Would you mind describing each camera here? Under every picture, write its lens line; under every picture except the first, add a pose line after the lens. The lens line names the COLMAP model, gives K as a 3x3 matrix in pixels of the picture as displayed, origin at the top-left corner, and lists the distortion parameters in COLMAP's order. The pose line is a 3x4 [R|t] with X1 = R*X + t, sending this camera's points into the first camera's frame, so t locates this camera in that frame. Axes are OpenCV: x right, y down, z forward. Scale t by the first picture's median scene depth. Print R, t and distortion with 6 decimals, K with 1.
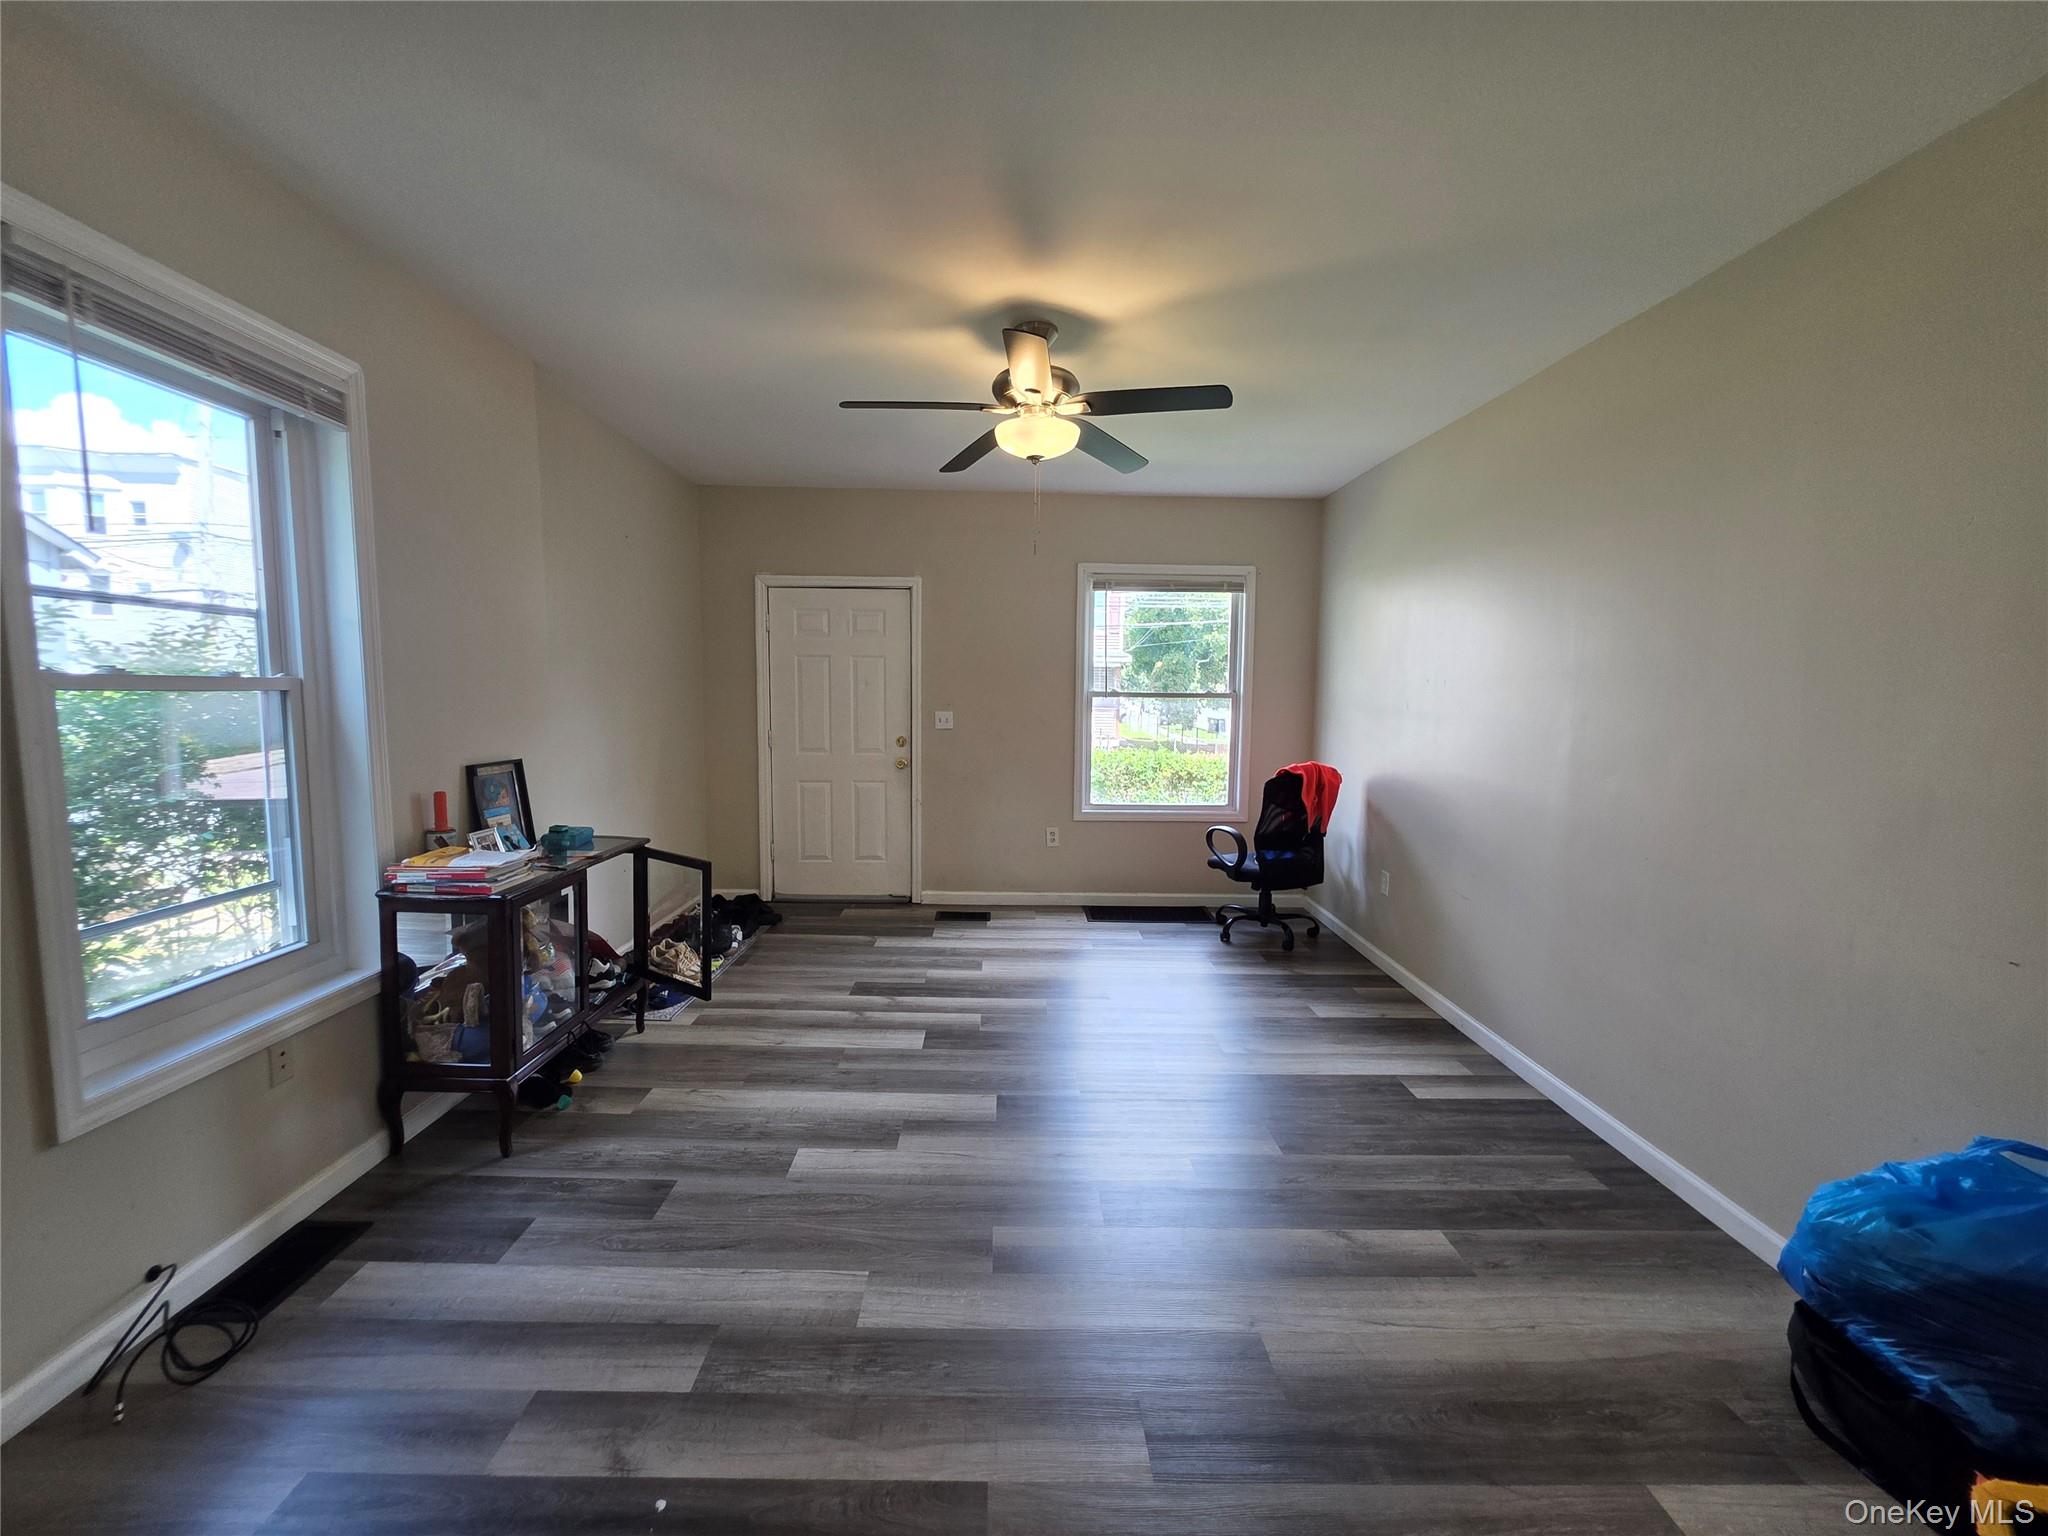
lens RADIAL K [[832.5, 0, 1020.9], [0, 832.5, 772.3], [0, 0, 1]] dist [-0.000710, -0.000177]
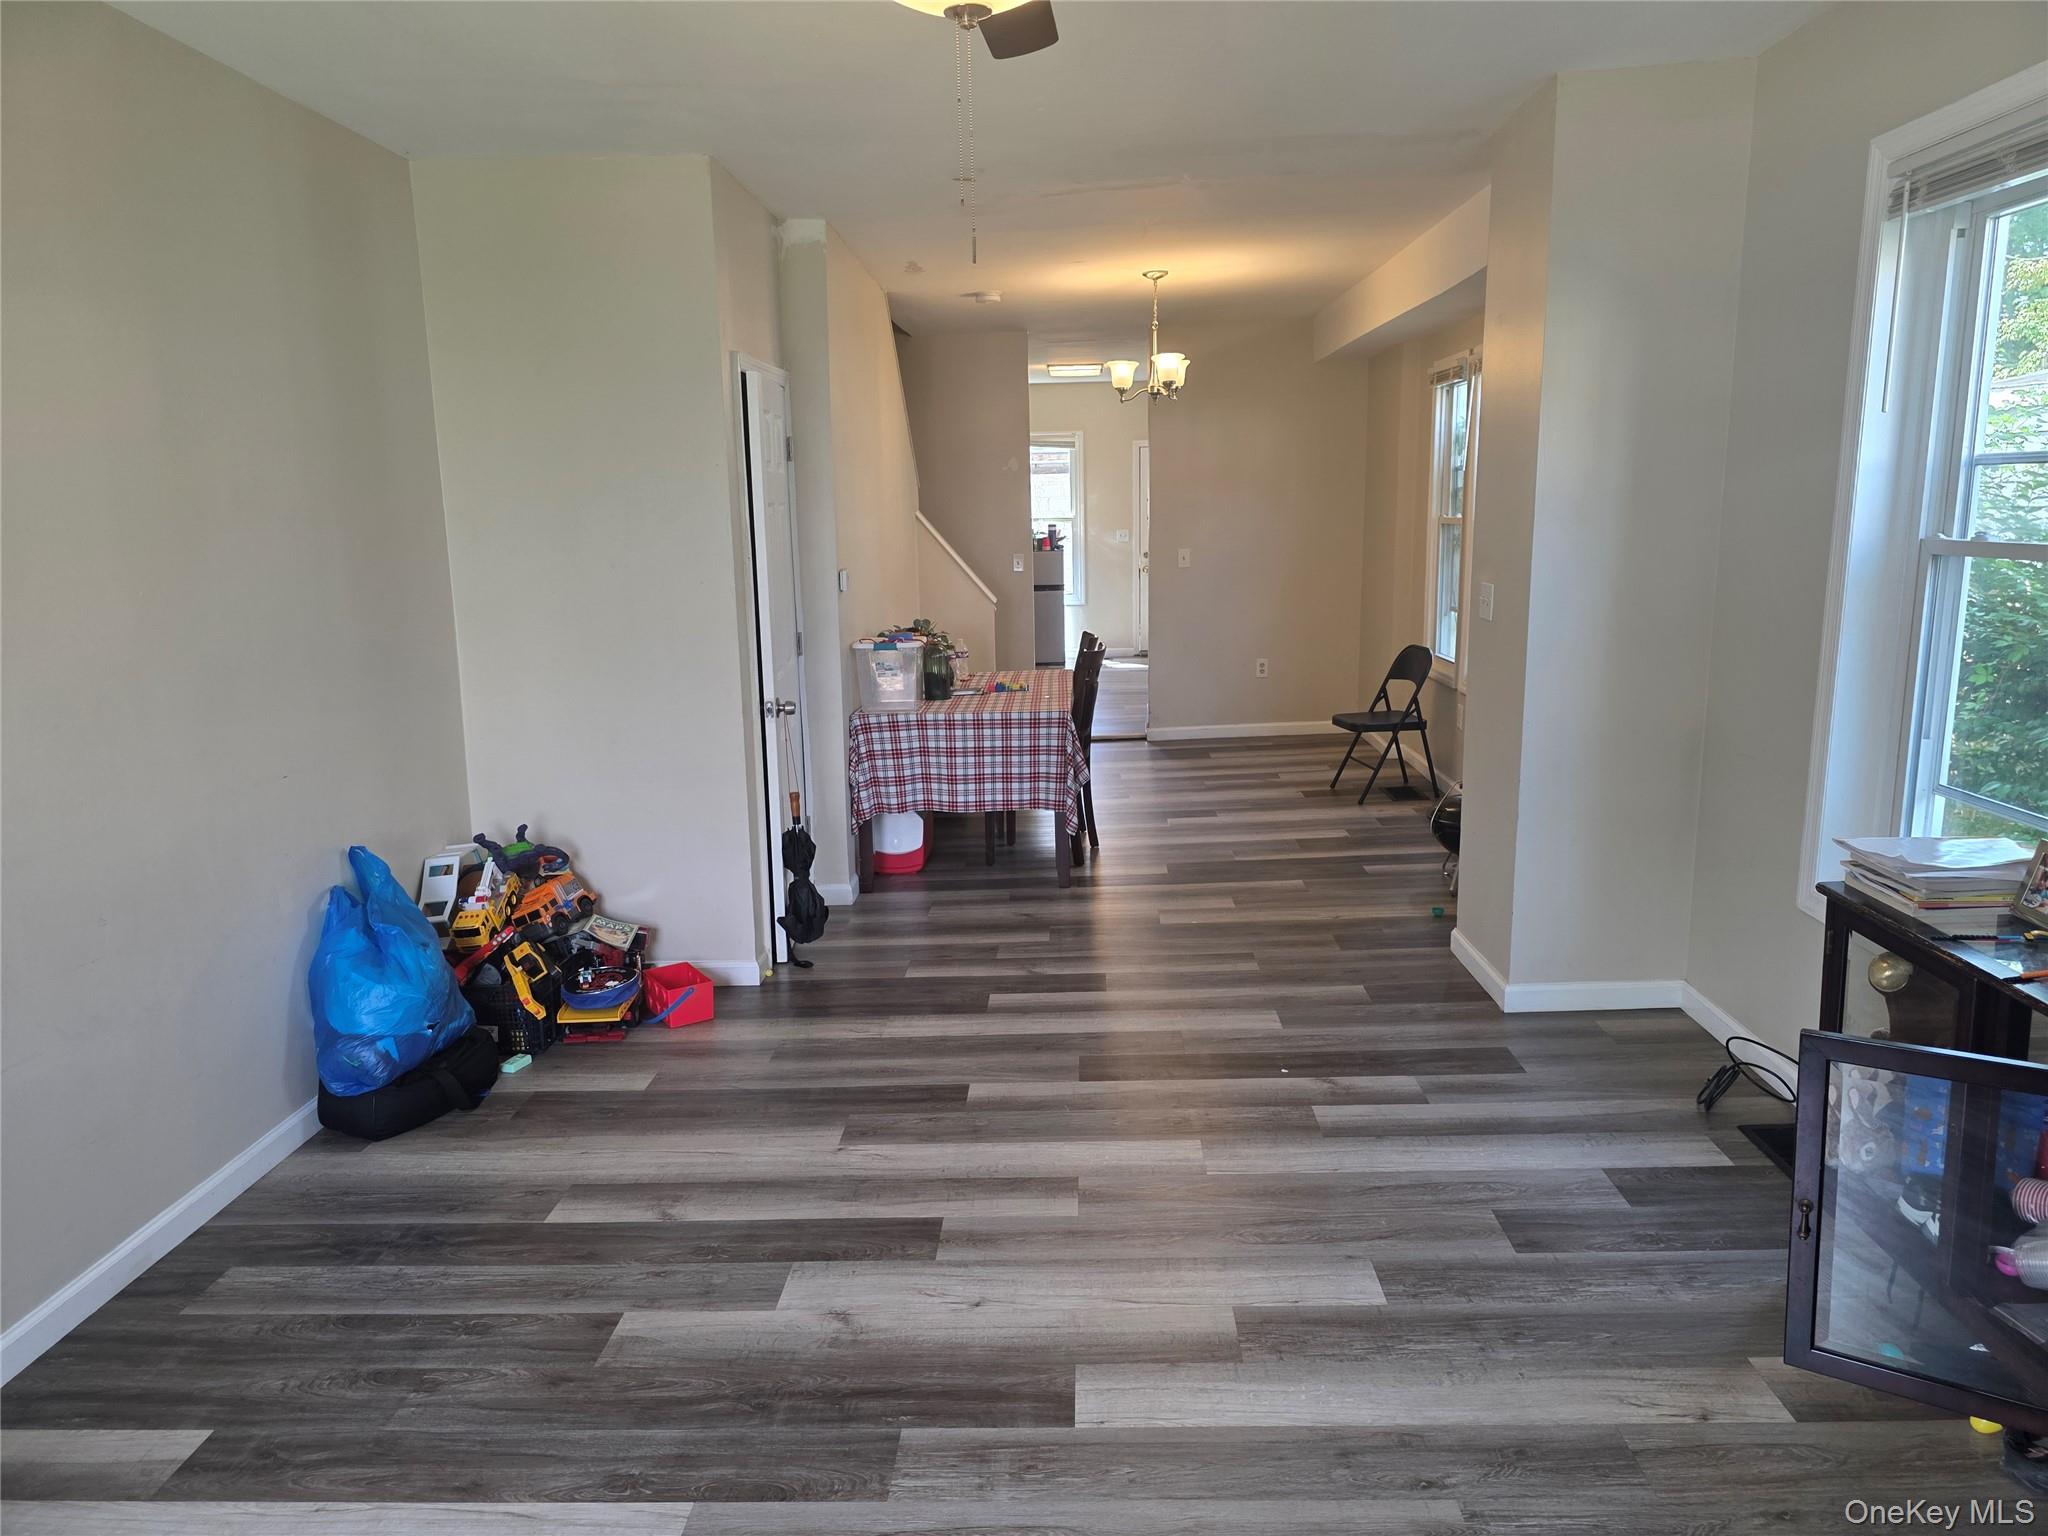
lens RADIAL K [[1367.9, 0, 1033.5], [0, 1367.9, 768.1], [0, 0, 1]] dist [0.113184, -0.154641]
pose [[-0.998524, -0.000779, 0.054313, -0.047257], [0.014496, 0.959813, 0.280265, -0.203291], [-0.052349, 0.280639, -0.958385, 1.631873]]
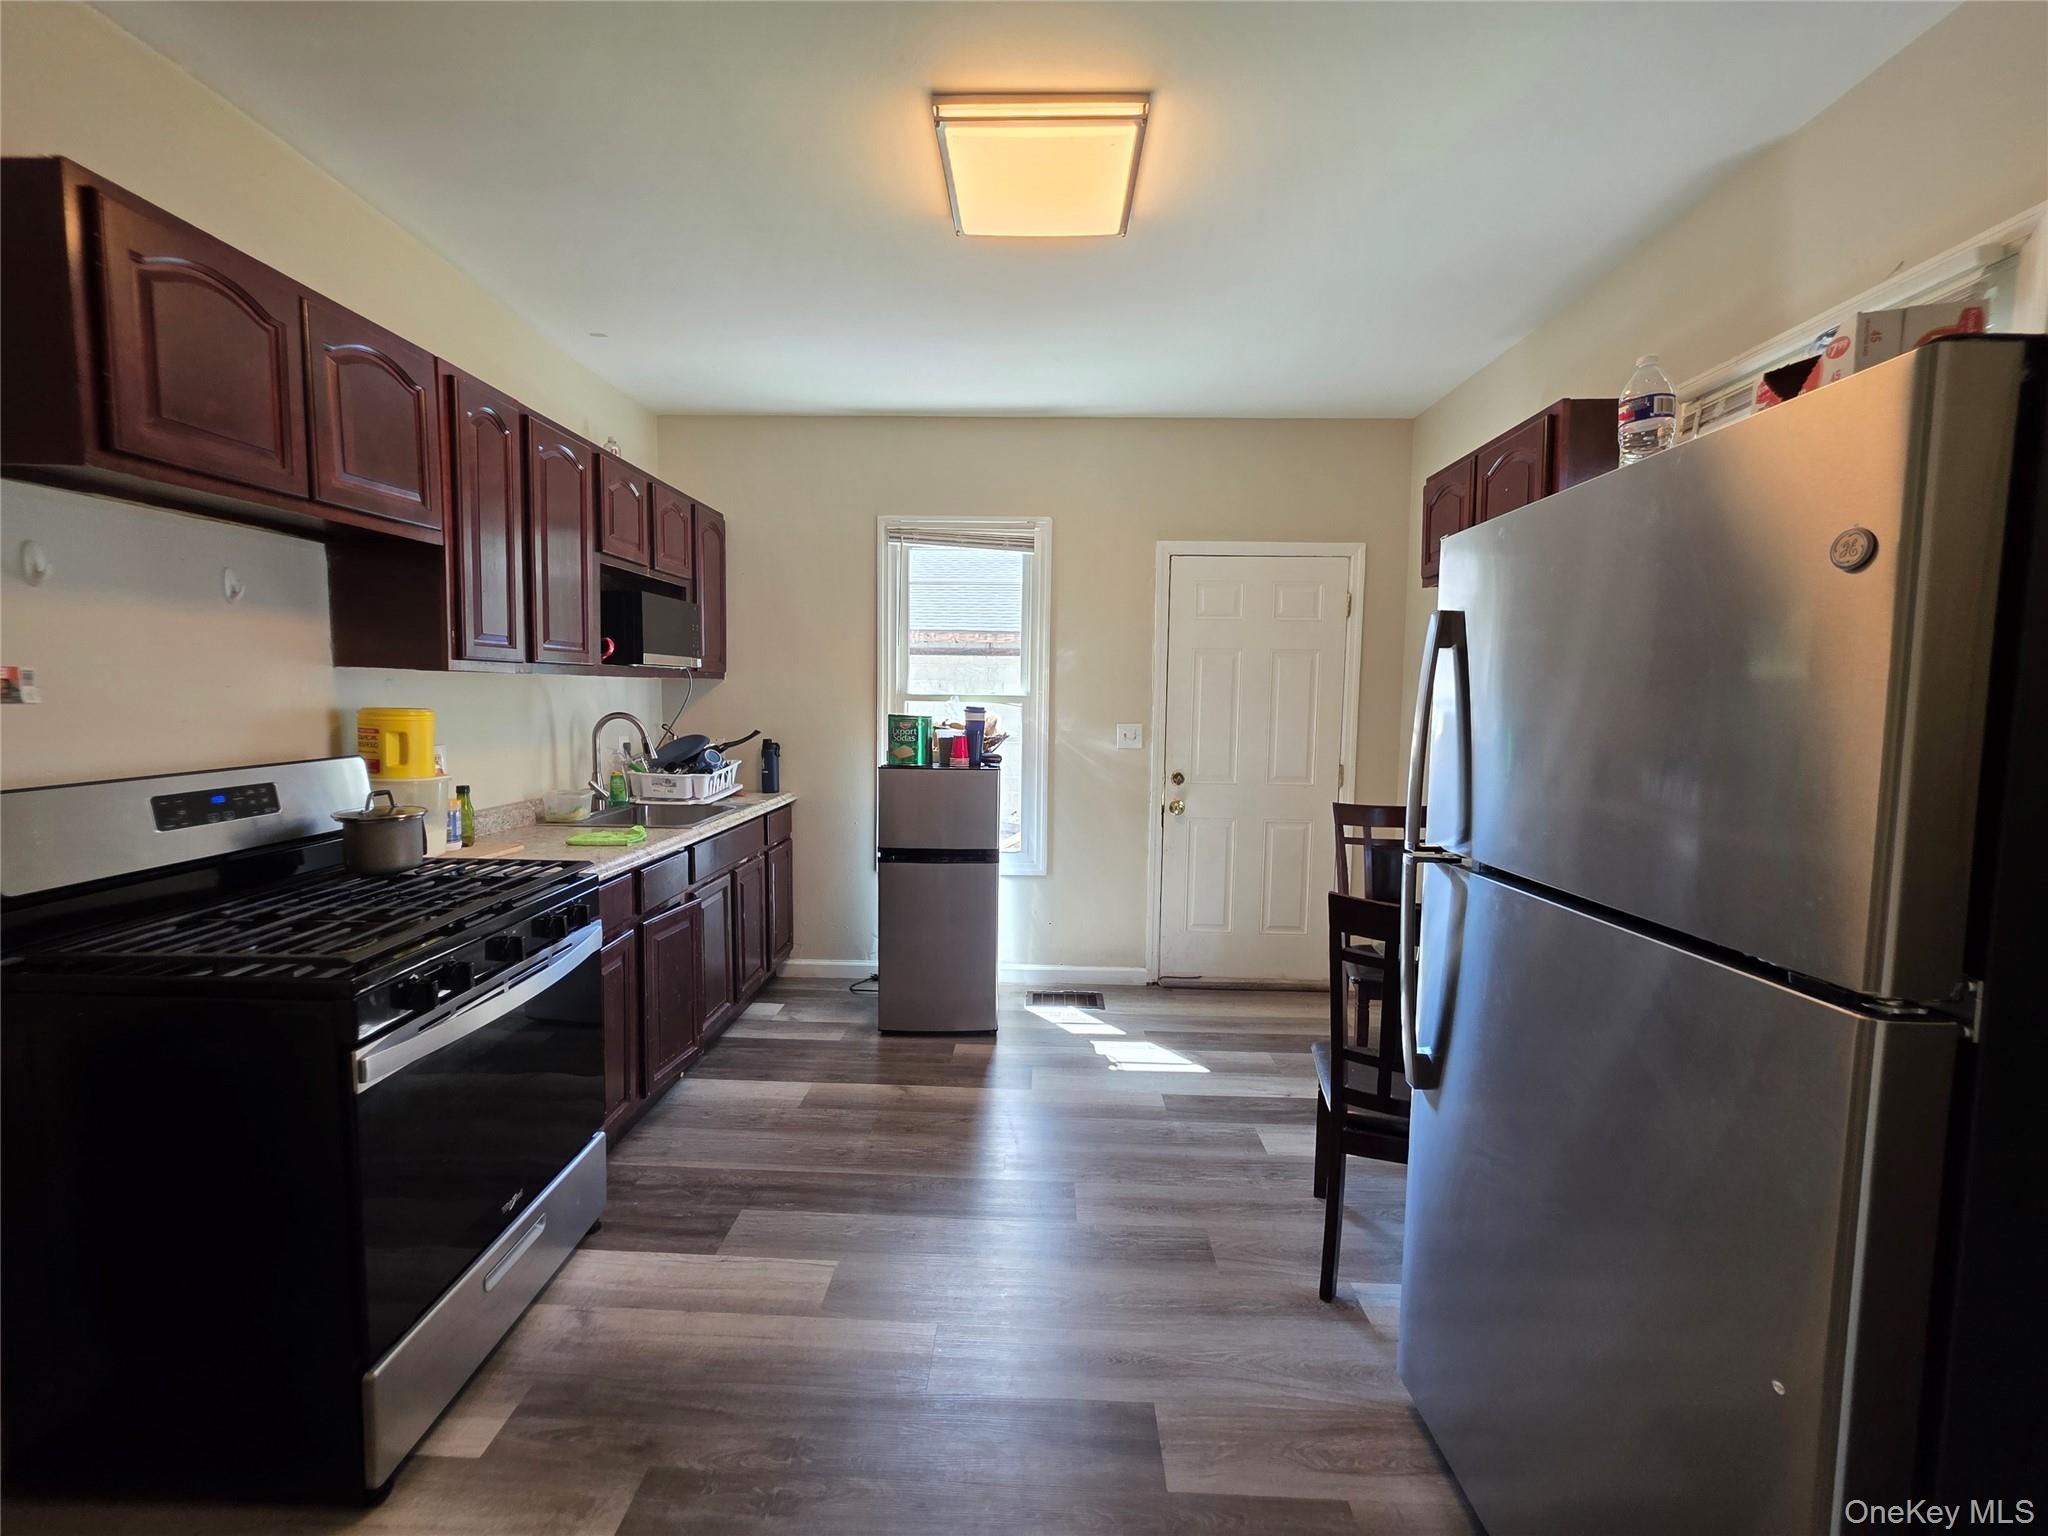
lens RADIAL K [[820.7, 0, 1015.7], [0, 820.7, 766.7], [0, 0, 1]] dist [0.000767, -0.000316]
pose [[-0.998686, -0.028180, 0.042798, 0.026160], [-0.020340, 0.984594, 0.173669, 0.158417], [-0.047032, 0.172570, -0.983874, -1.634013]]
